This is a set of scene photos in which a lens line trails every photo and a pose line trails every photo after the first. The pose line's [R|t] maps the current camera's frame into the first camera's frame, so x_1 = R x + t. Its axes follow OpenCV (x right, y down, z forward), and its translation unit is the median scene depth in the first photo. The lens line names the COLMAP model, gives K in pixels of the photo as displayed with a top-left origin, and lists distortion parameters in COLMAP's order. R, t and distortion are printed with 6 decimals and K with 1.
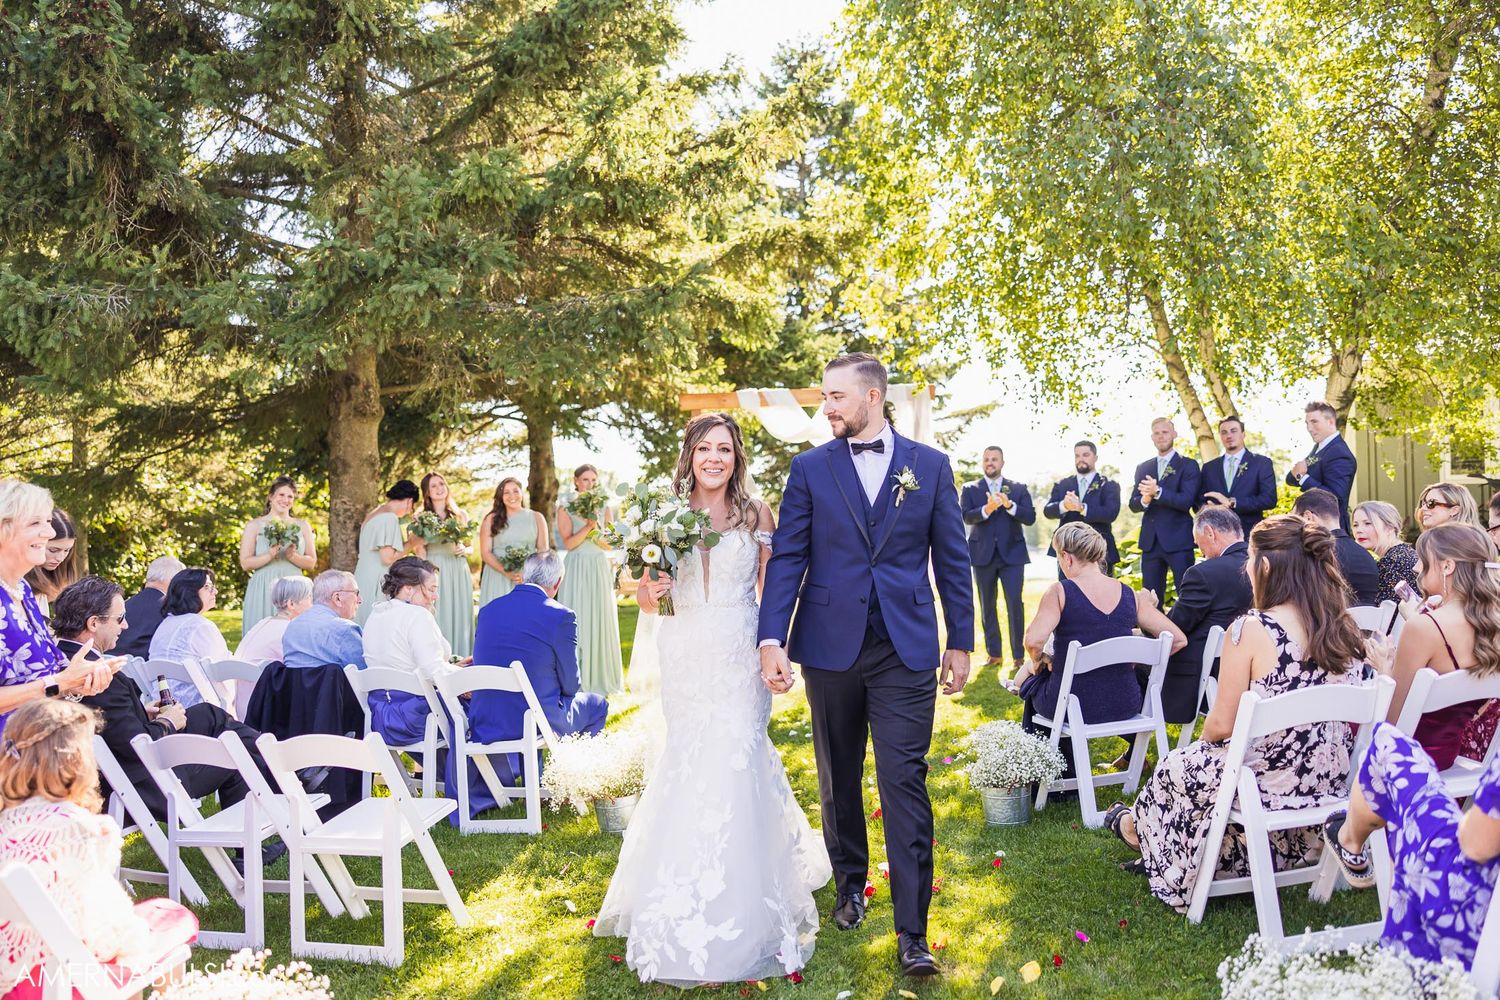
lens RADIAL K [[1215.5, 0, 750.0], [0, 1215.5, 500.0], [0, 0, 1]] dist [0.054375, -0.001963]
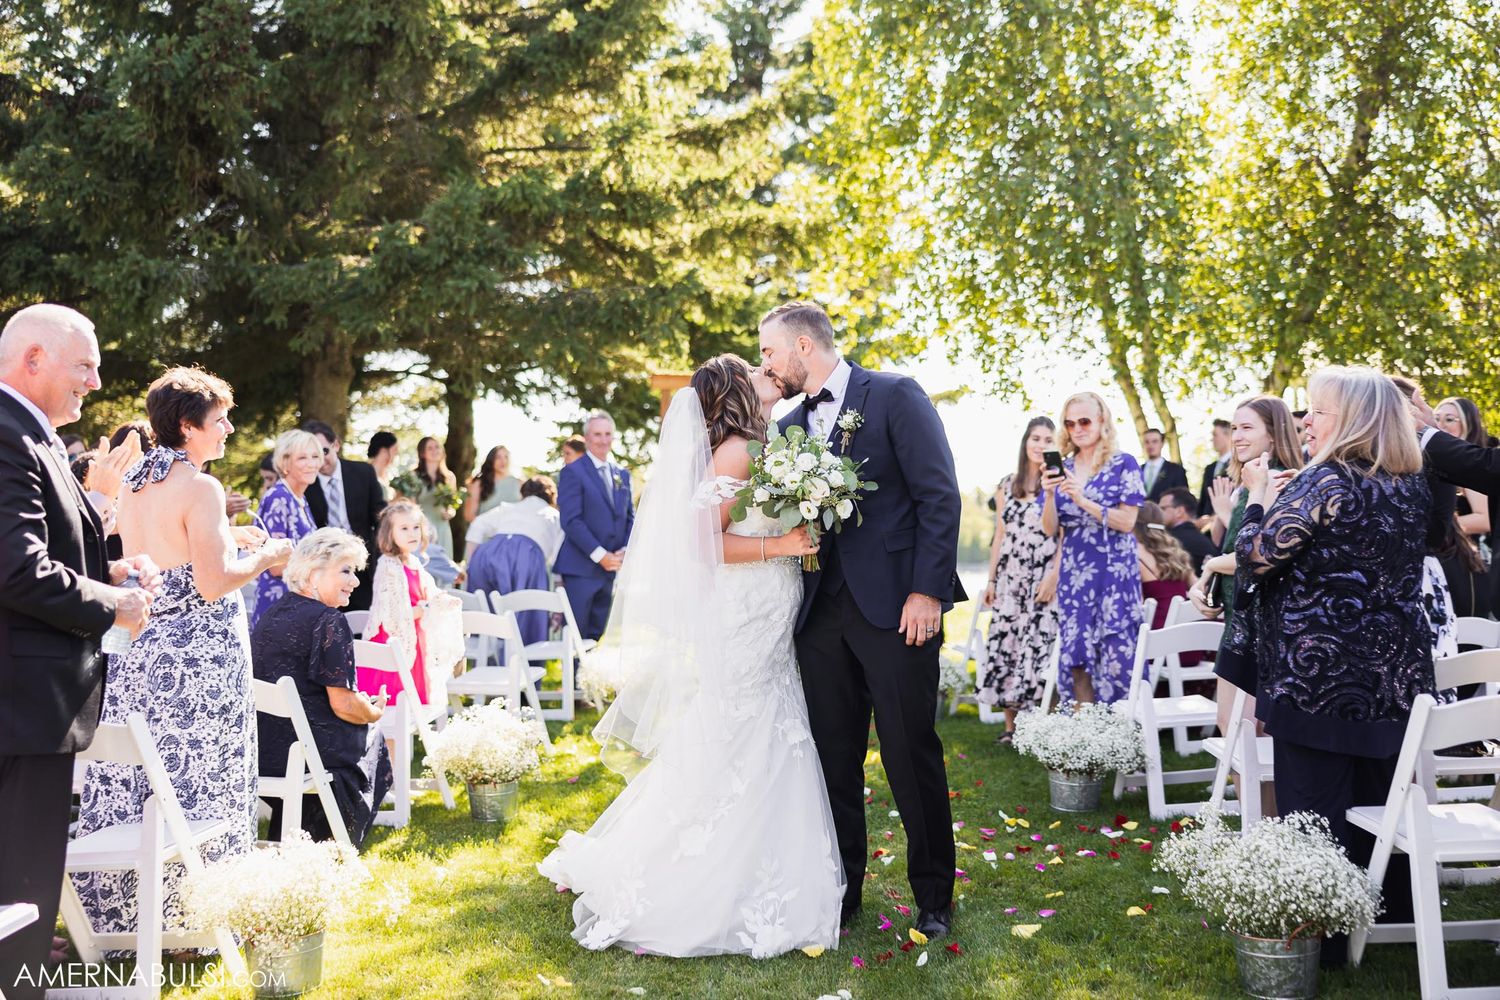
lens RADIAL K [[2043.3, 0, 750.0], [0, 2043.3, 500.0], [0, 0, 1]] dist [0.007099, 0.011530]
pose [[0.995250, 0.055313, 0.080118, -0.110028], [-0.055350, 0.998465, -0.001767, 0.019154], [-0.080092, -0.002676, 0.996784, -0.764180]]
